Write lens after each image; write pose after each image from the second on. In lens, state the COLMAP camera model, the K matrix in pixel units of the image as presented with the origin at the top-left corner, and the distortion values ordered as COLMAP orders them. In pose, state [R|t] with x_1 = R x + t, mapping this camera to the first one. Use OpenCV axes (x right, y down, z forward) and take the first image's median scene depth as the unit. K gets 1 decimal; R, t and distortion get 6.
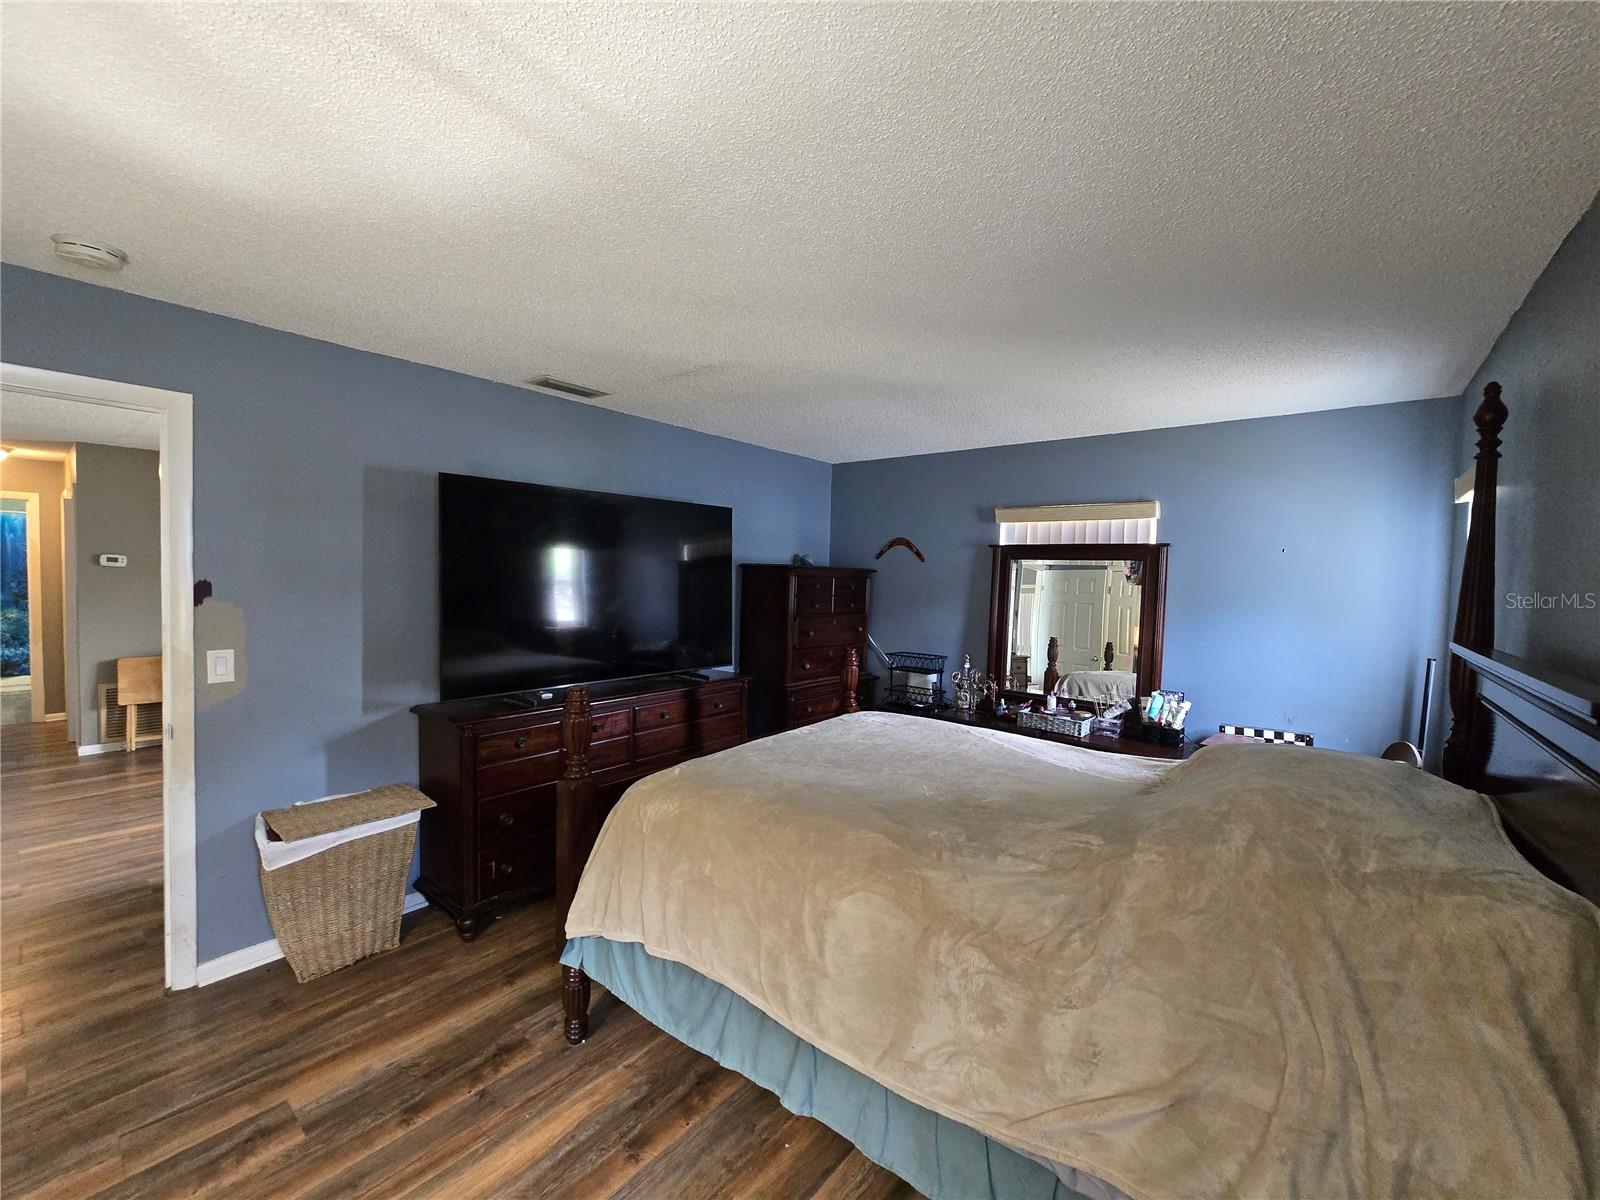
lens RADIAL K [[655.4, 0, 795.3], [0, 655.4, 600.0], [0, 0, 1]] dist [-0.003179, -0.000257]
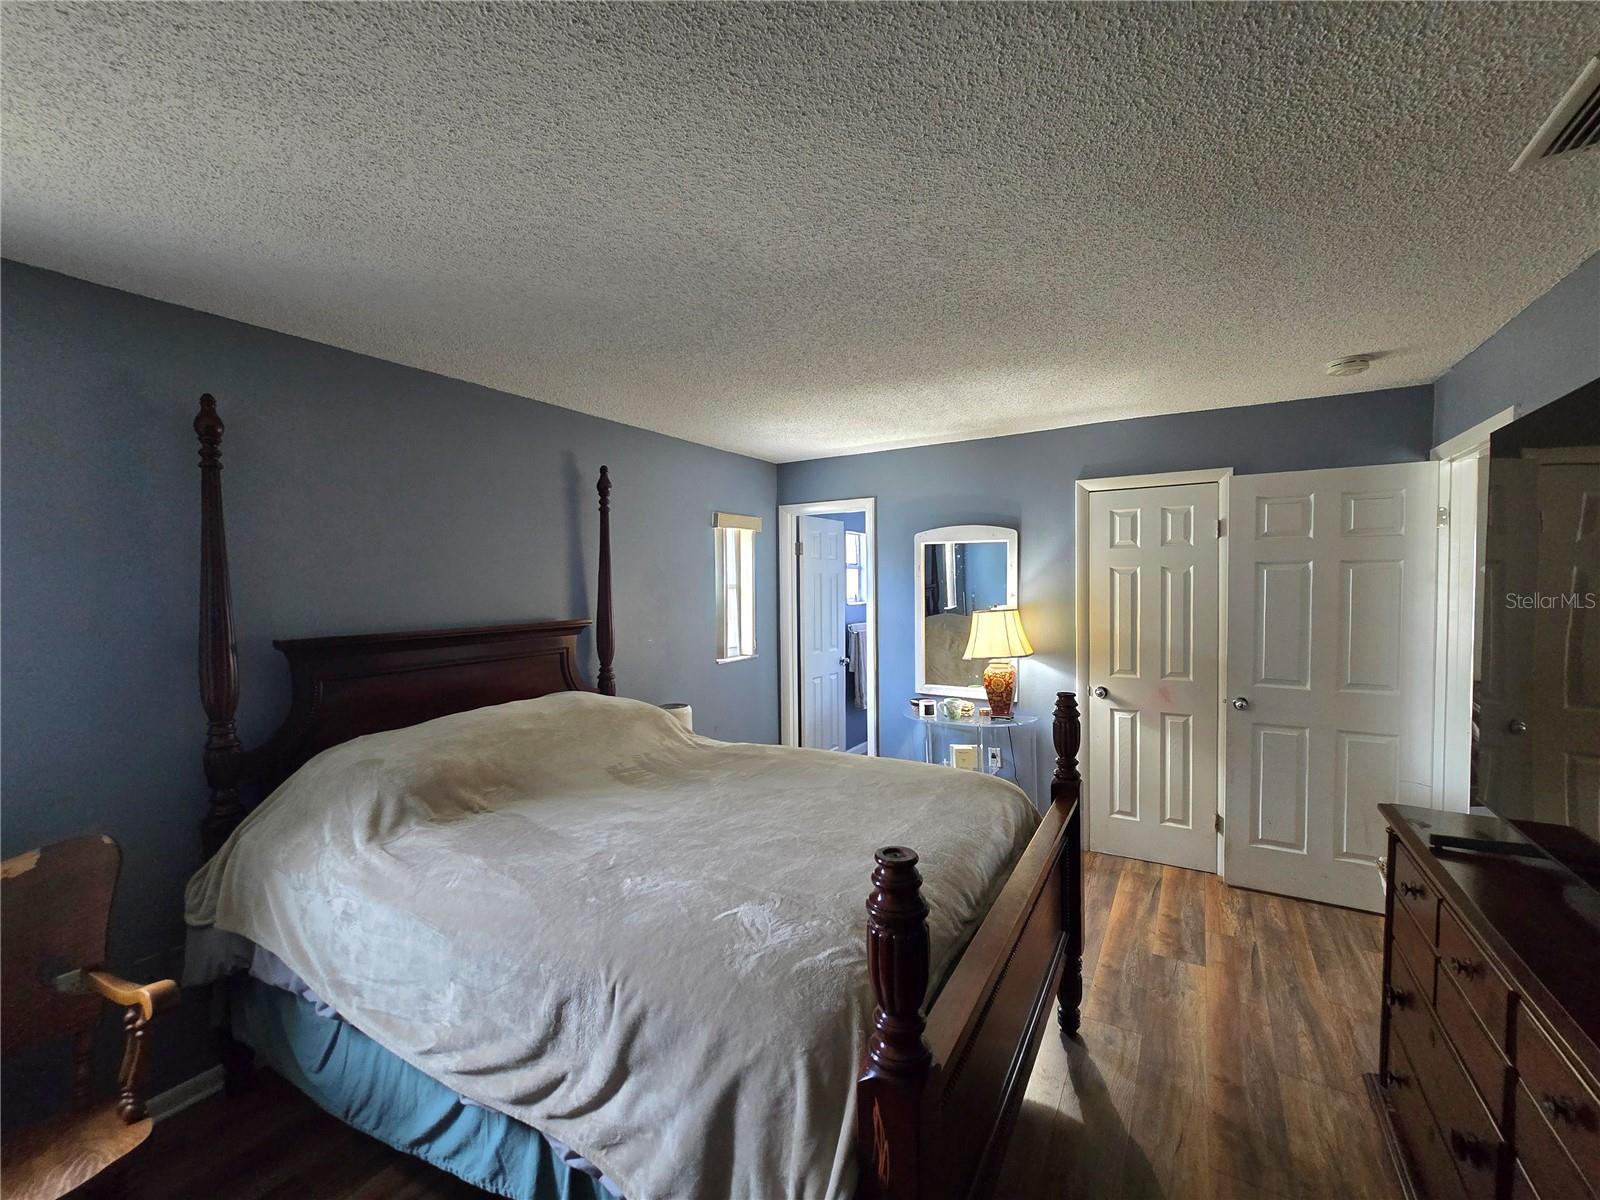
lens RADIAL K [[655.4, 0, 795.3], [0, 655.4, 600.0], [0, 0, 1]] dist [-0.003179, -0.000257]
pose [[-0.988471, -0.010159, -0.151068, 0.304727], [-0.021241, 0.997184, 0.071926, -0.092325], [0.149912, 0.074305, -0.985903, 2.235418]]
